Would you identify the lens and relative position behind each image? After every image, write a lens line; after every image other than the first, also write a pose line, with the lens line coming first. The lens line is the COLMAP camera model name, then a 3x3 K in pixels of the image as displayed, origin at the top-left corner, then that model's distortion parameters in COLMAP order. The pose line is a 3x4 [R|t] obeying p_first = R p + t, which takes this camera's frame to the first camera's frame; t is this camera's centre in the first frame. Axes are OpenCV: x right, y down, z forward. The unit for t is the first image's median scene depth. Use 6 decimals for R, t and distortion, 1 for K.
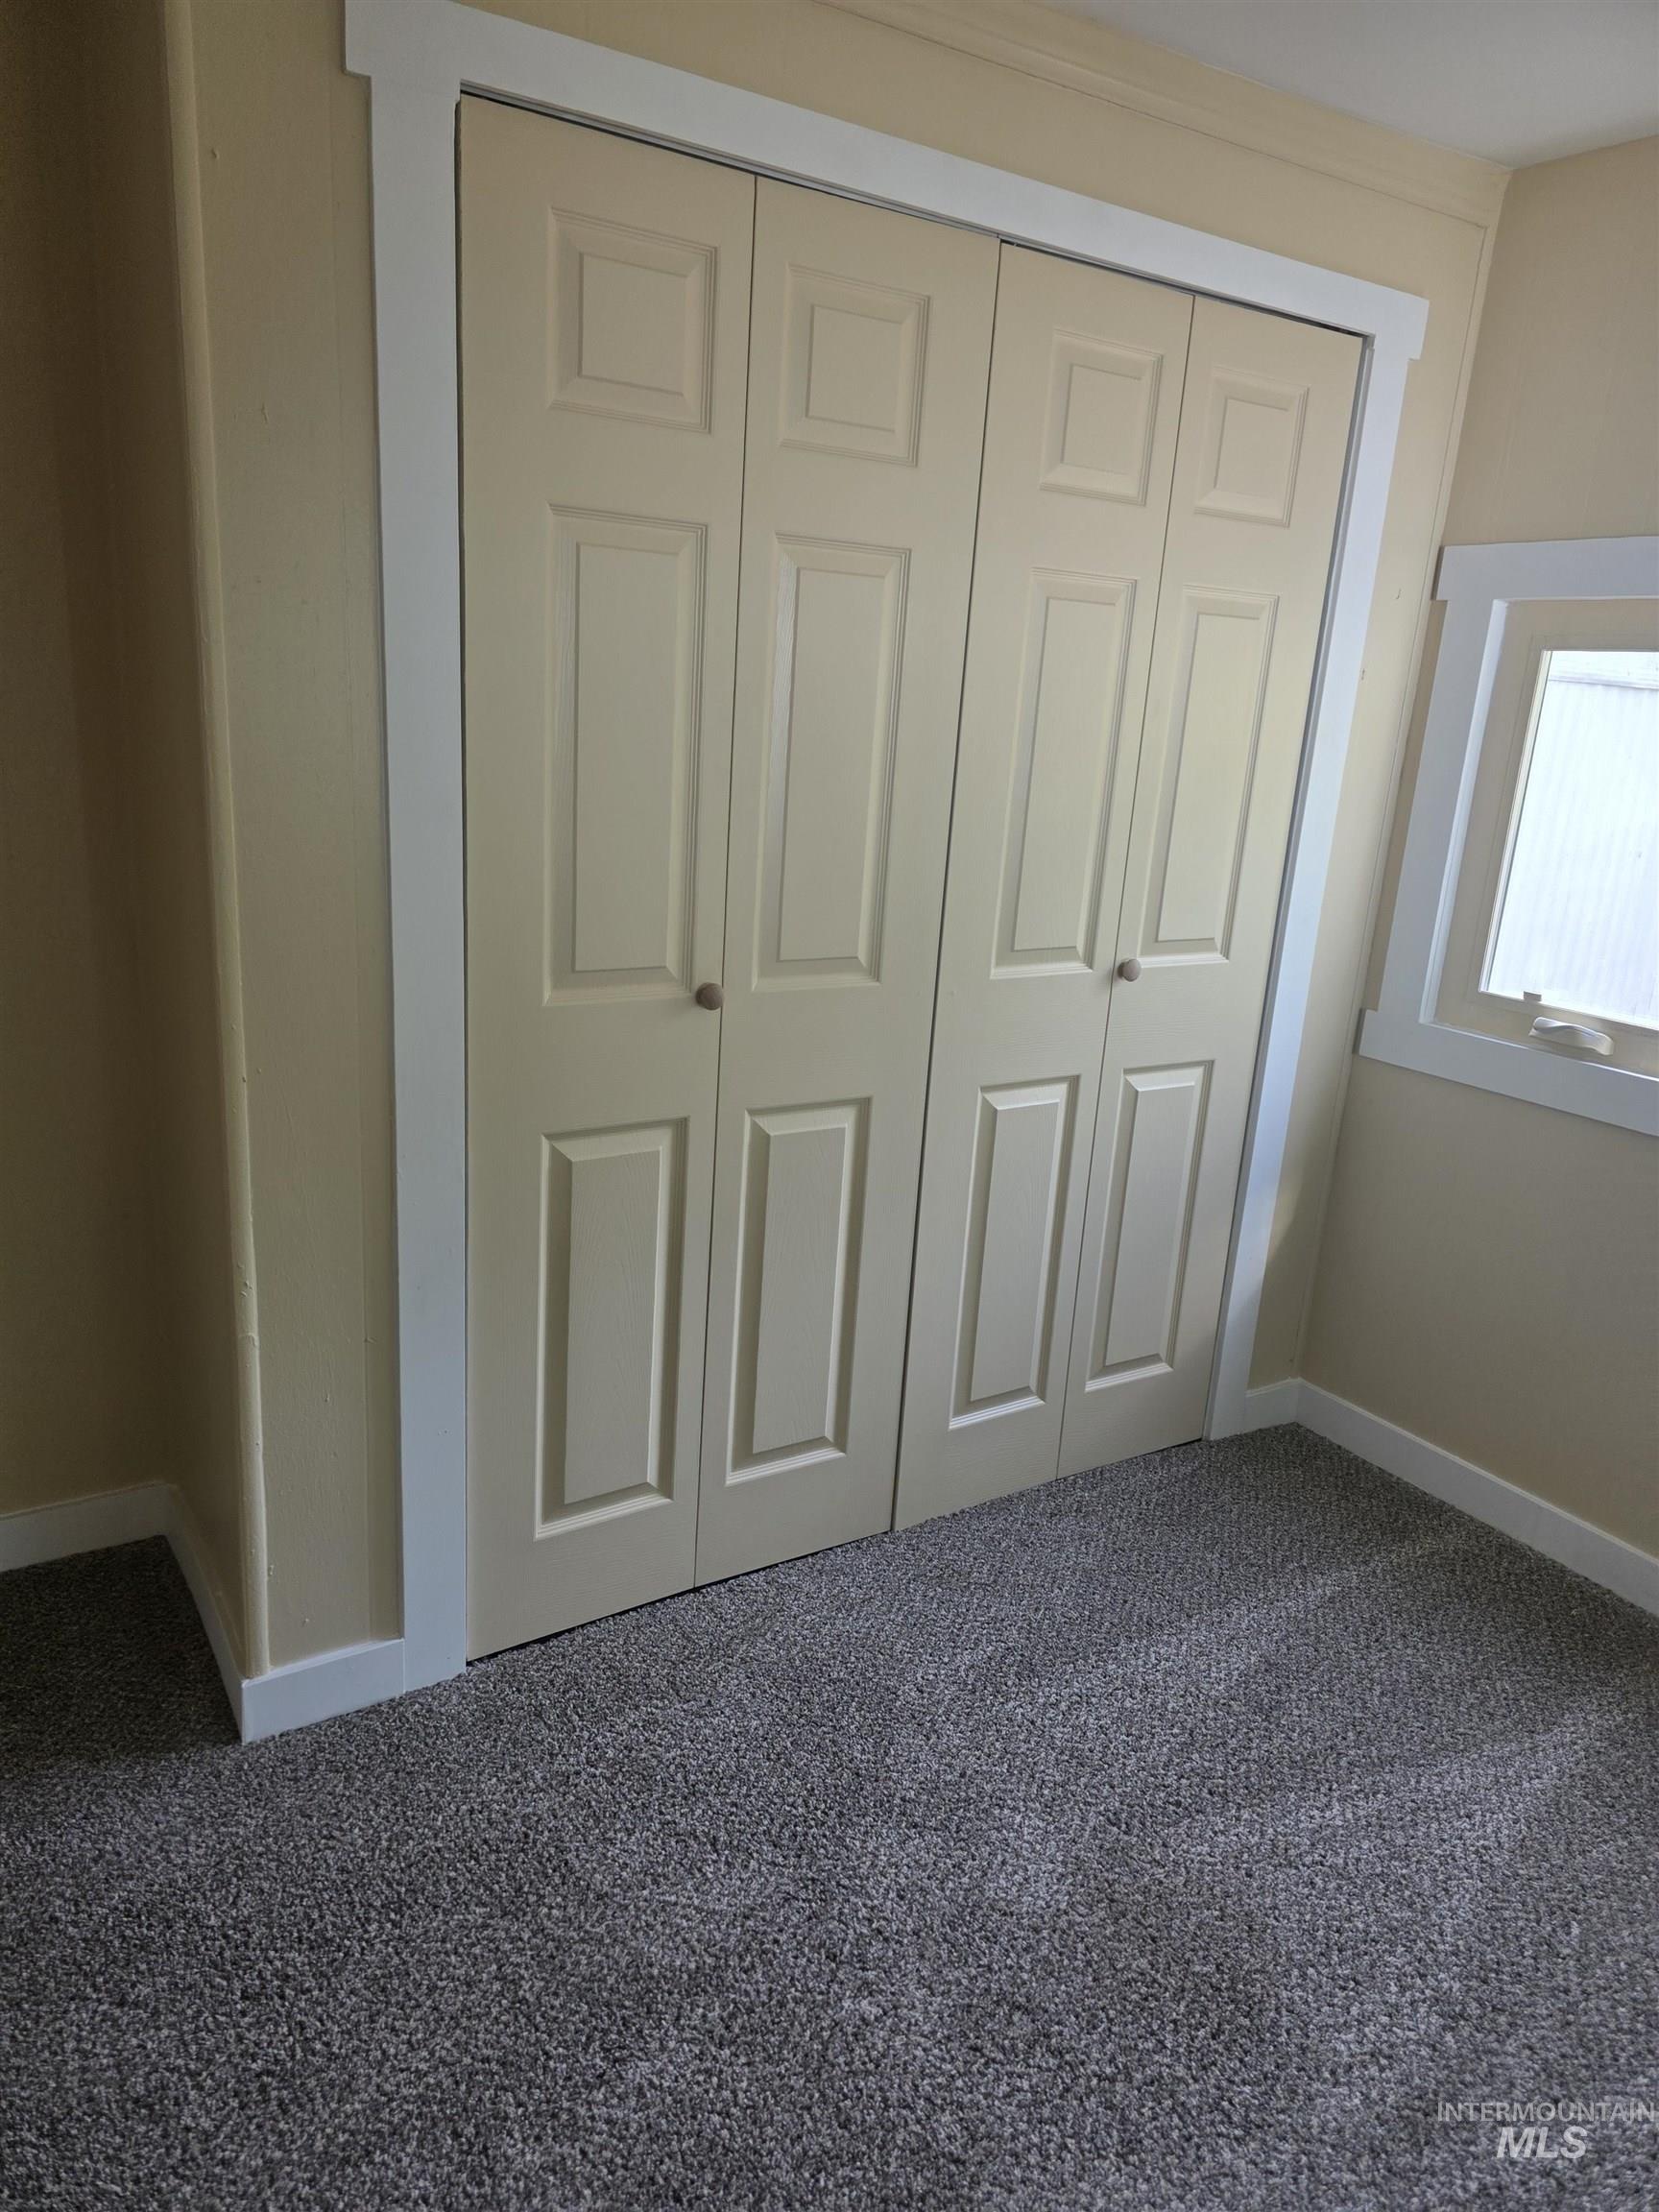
lens RADIAL K [[1469.6, 0, 825.4], [0, 1469.6, 1171.6], [0, 0, 1]] dist [0.055777, -0.056295]
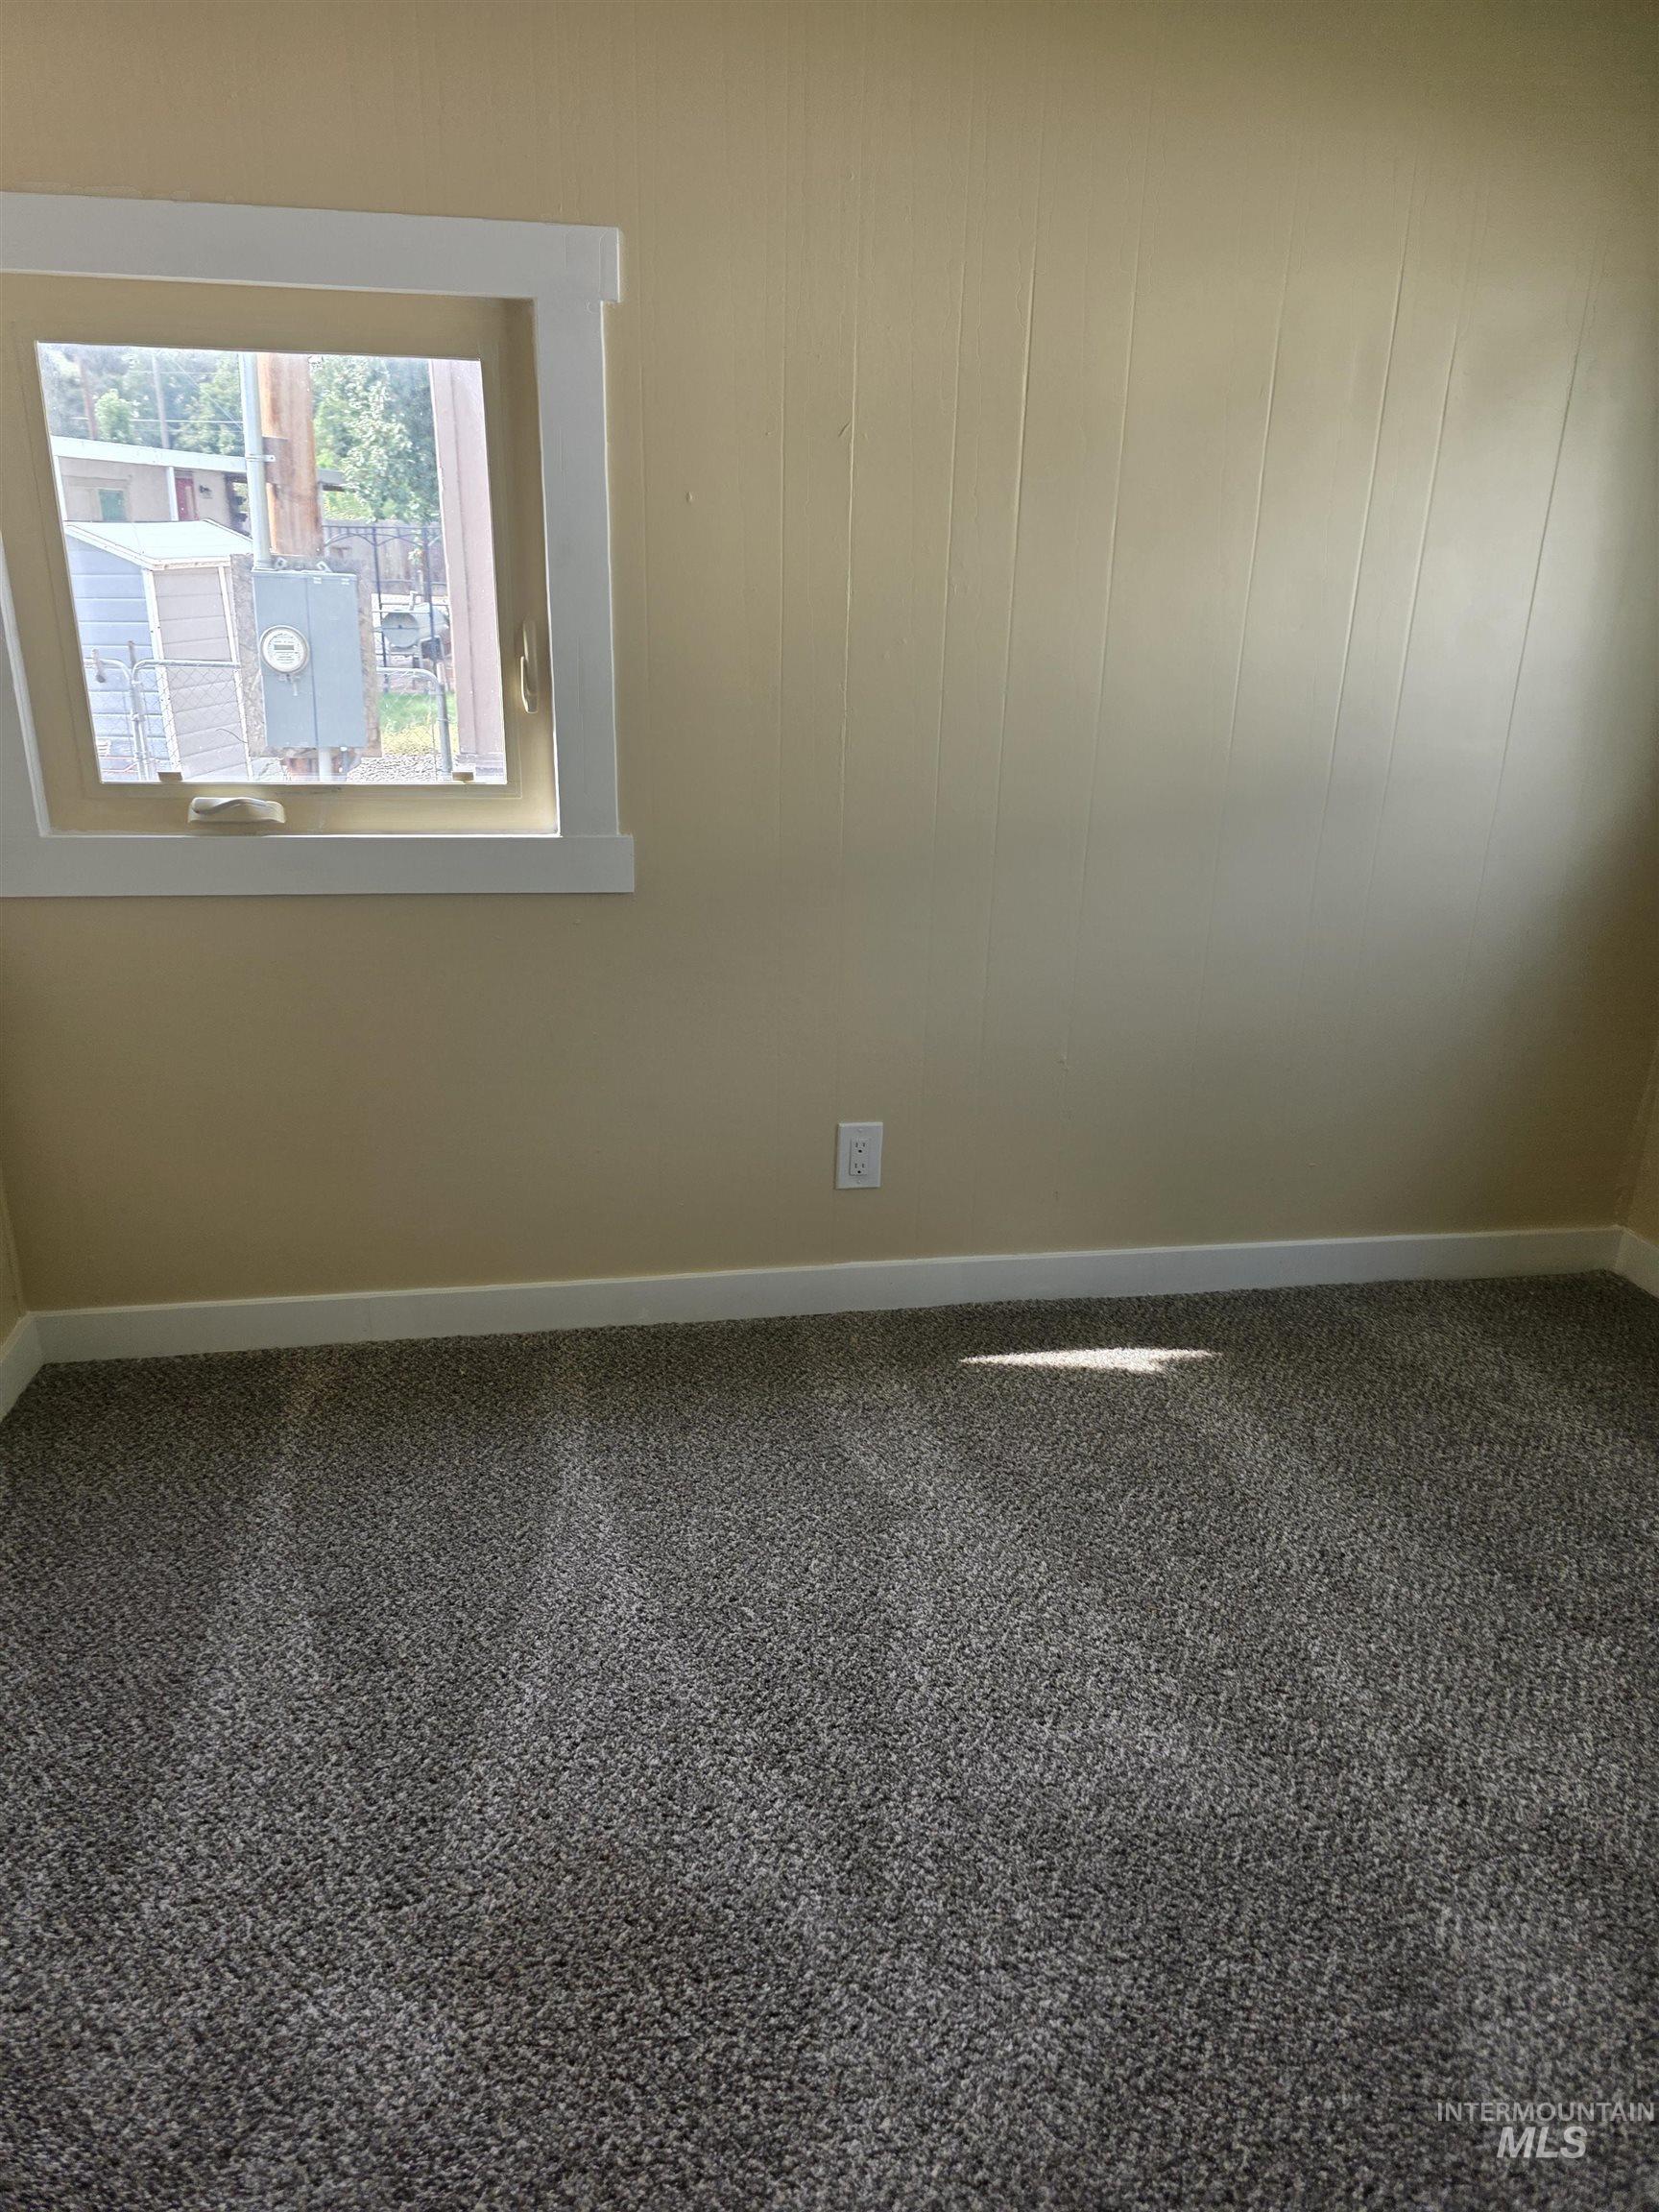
lens RADIAL K [[1470.3, 0, 808.6], [0, 1470.3, 1094.2], [0, 0, 1]] dist [0.048652, -0.051100]
pose [[0.397066, -0.369294, 0.840214, -0.236905], [0.286256, 0.919639, 0.268926, -0.106204], [-0.872007, 0.133735, 0.470870, 0.430462]]
